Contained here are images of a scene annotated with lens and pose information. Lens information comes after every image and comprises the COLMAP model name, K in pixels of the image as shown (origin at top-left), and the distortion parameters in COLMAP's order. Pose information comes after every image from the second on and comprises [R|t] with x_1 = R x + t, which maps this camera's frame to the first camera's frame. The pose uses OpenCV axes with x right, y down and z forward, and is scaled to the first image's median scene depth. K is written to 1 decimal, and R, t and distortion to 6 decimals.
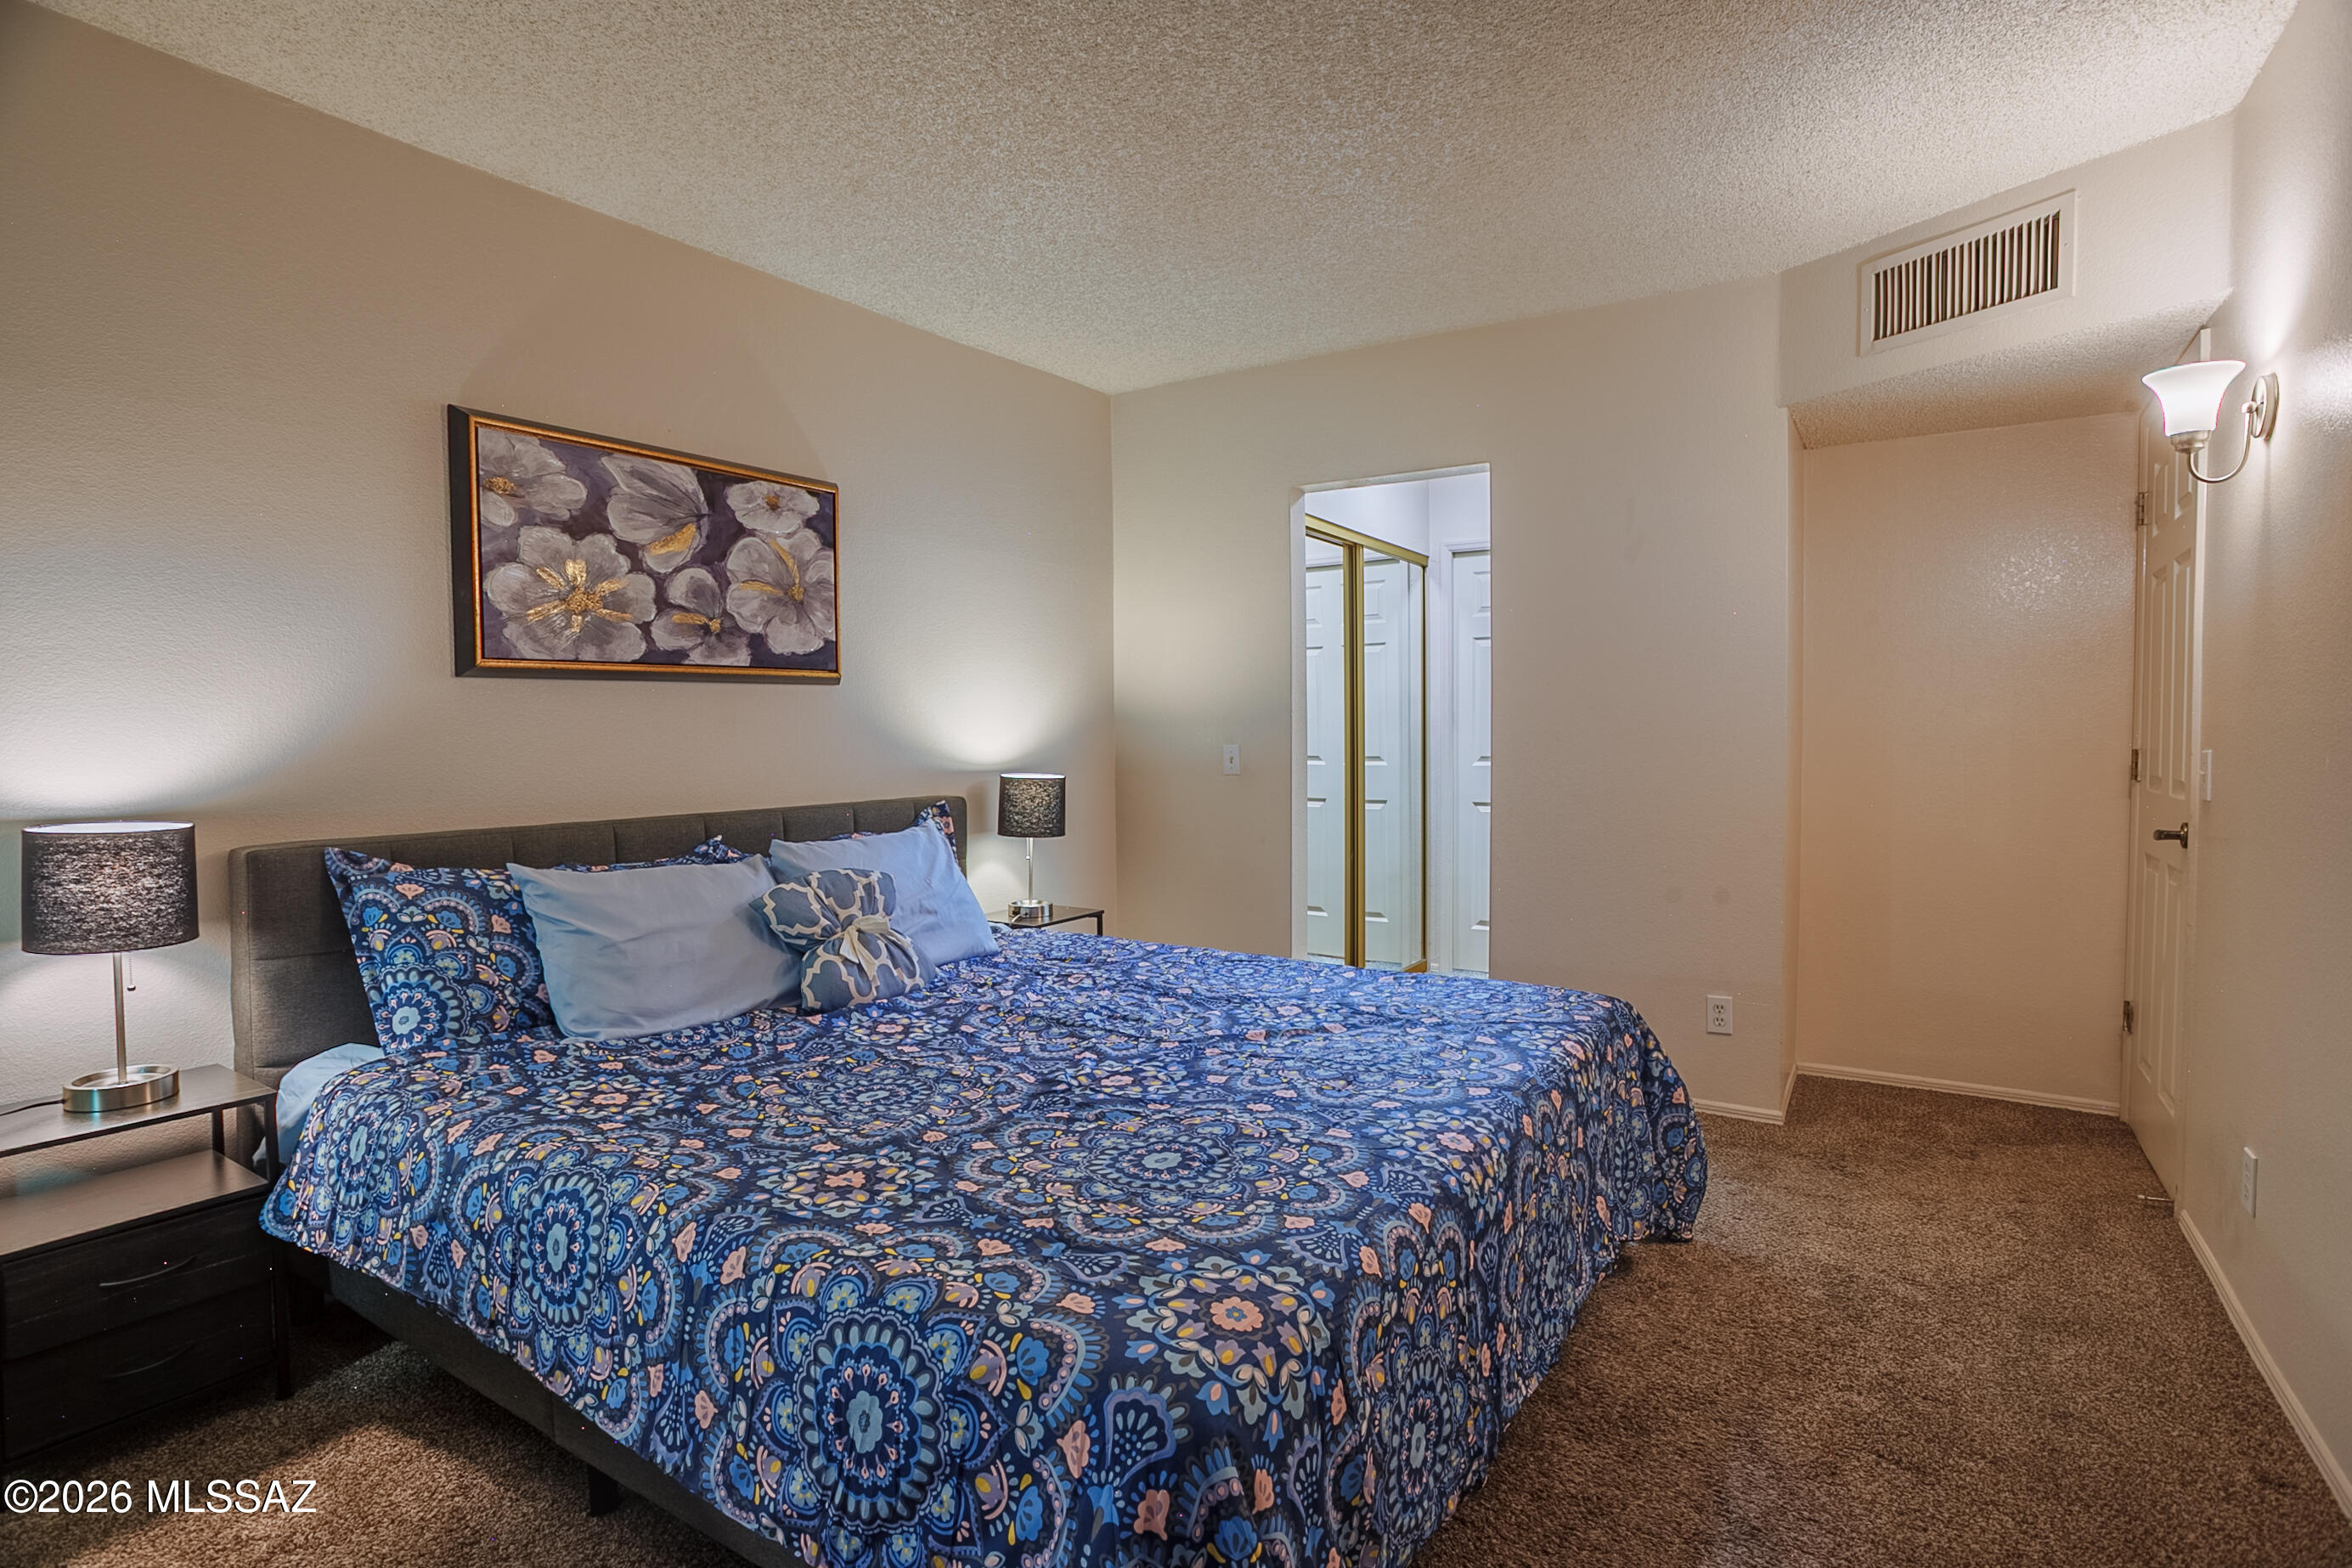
lens RADIAL K [[1131.0, 0, 1168.9], [0, 1131.0, 736.6], [0, 0, 1]] dist [0.000903, 0.000099]
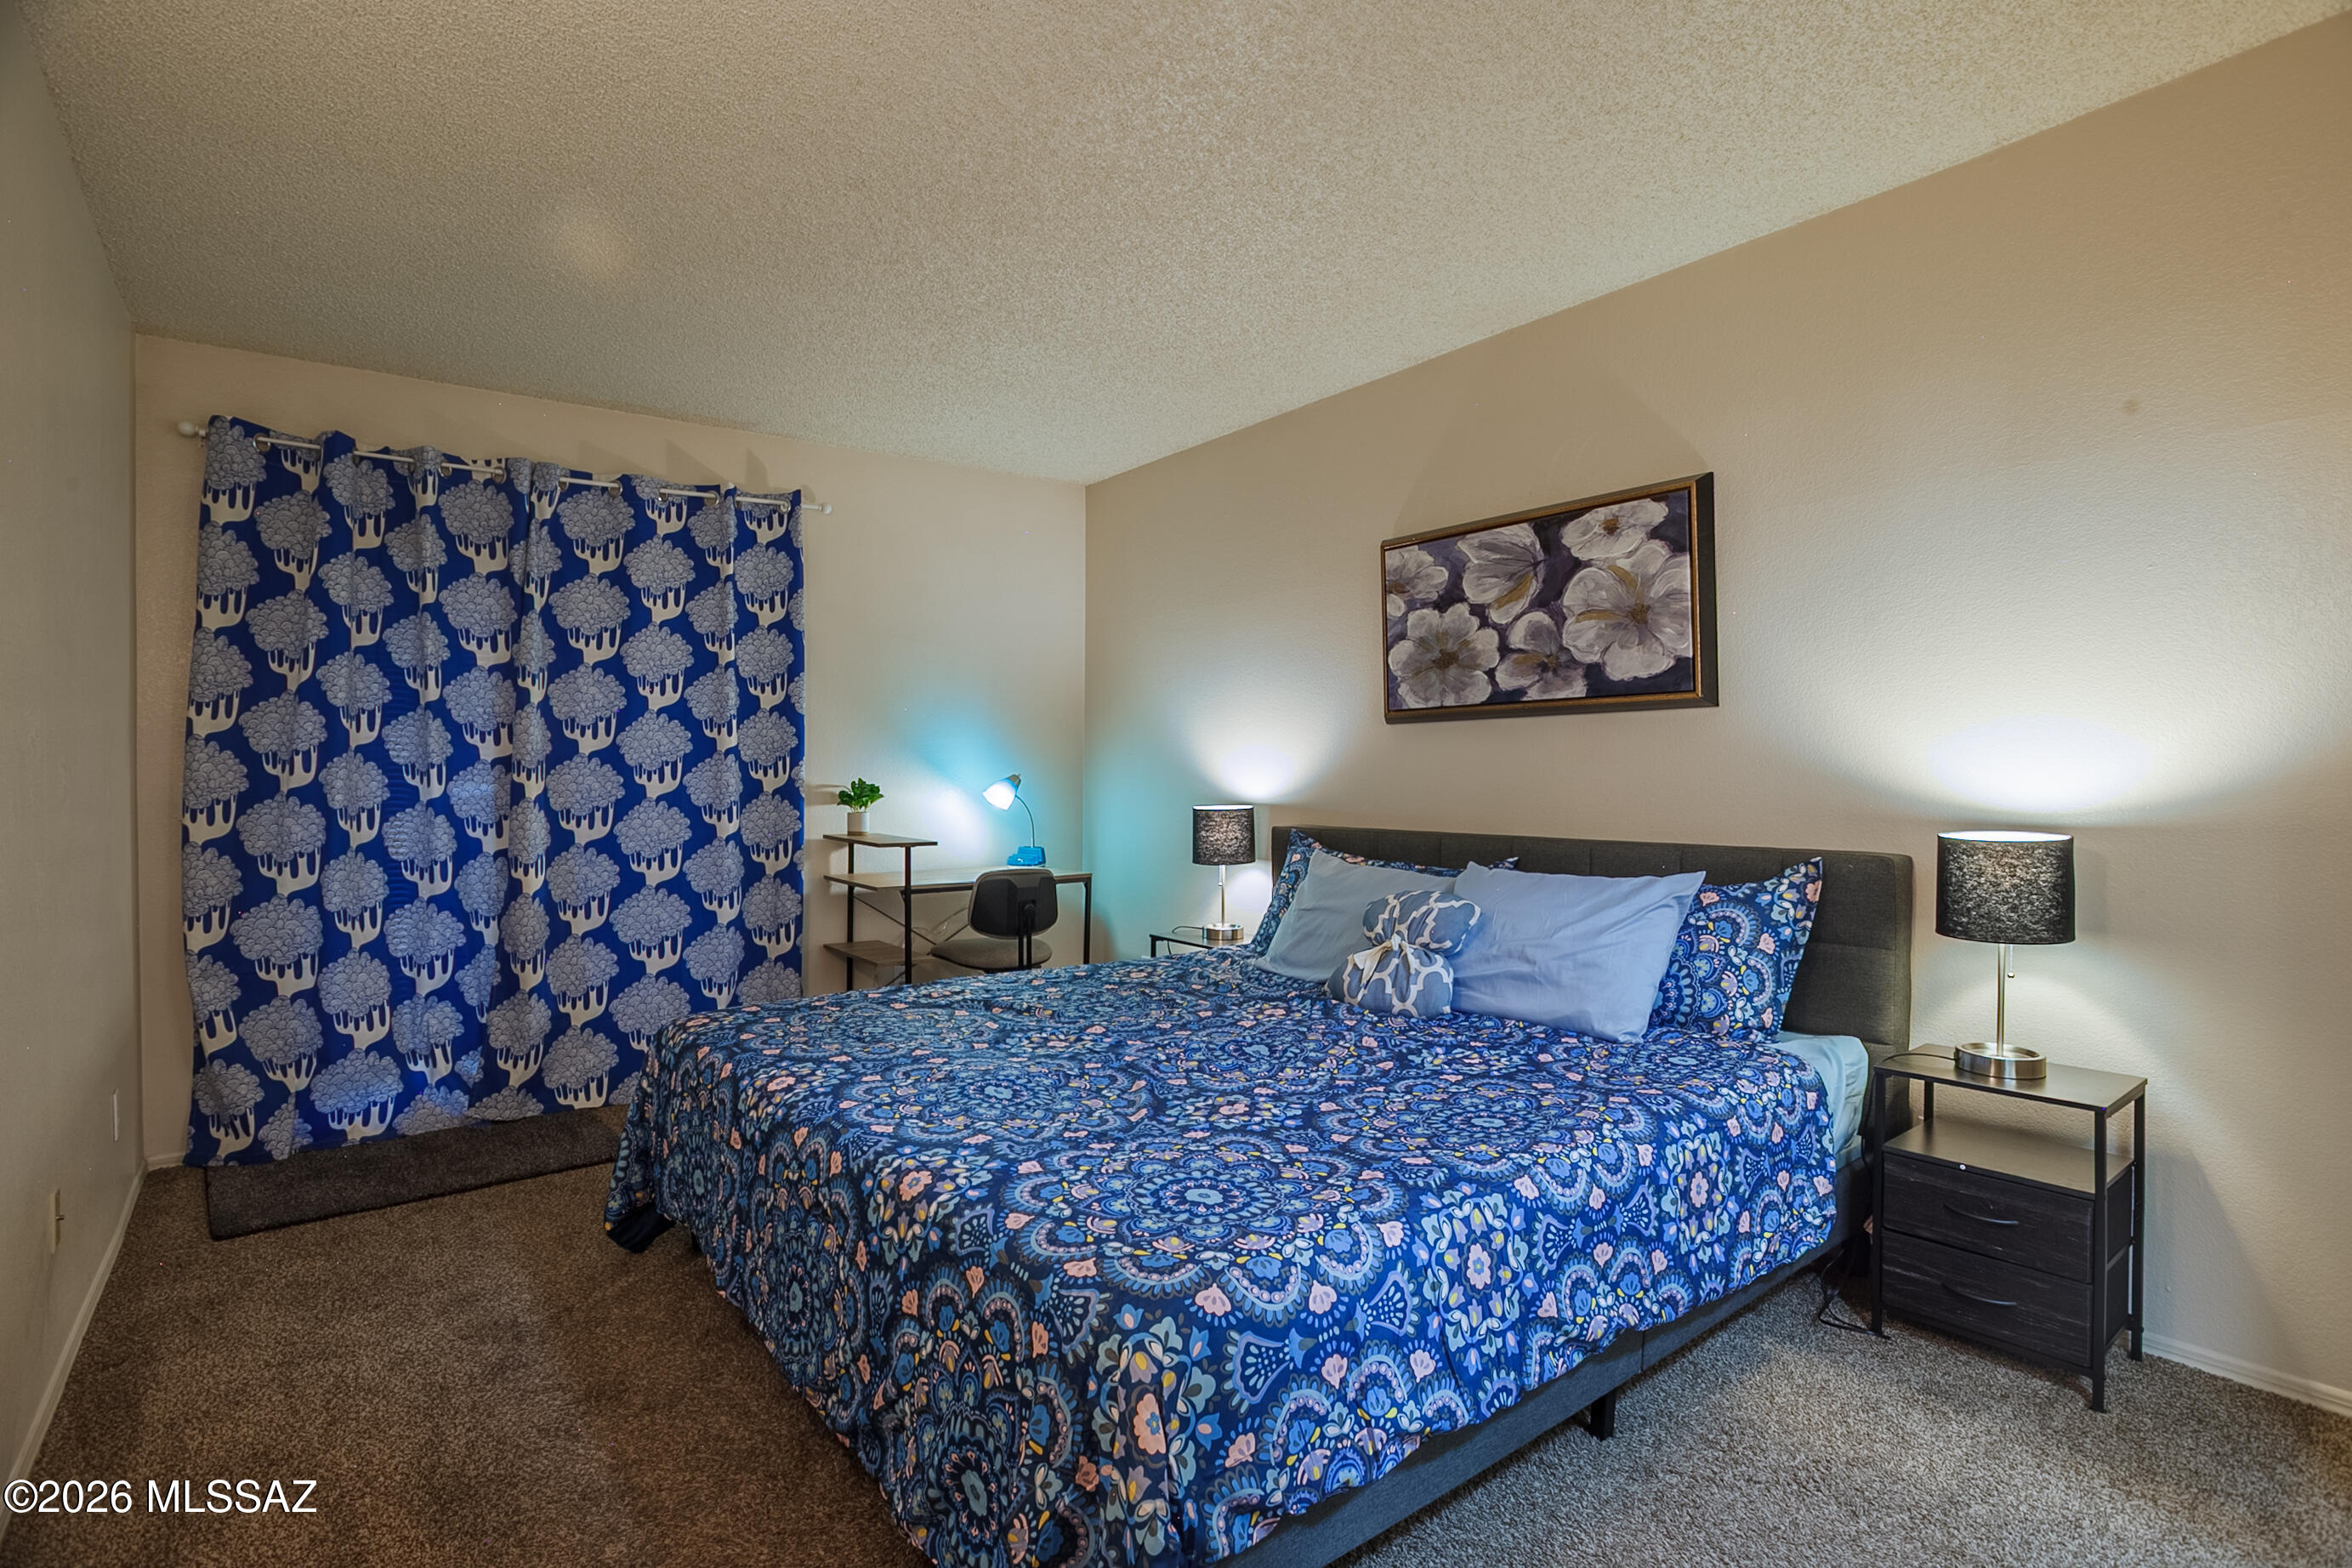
lens RADIAL K [[1154.5, 0, 1161.0], [0, 1154.5, 780.4], [0, 0, 1]] dist [-0.081790, 0.045742]
pose [[-0.307105, 0.026221, -0.951314, 0.748107], [0.004483, 0.999649, 0.026106, -0.016493], [0.951665, 0.003753, -0.307115, 0.992532]]
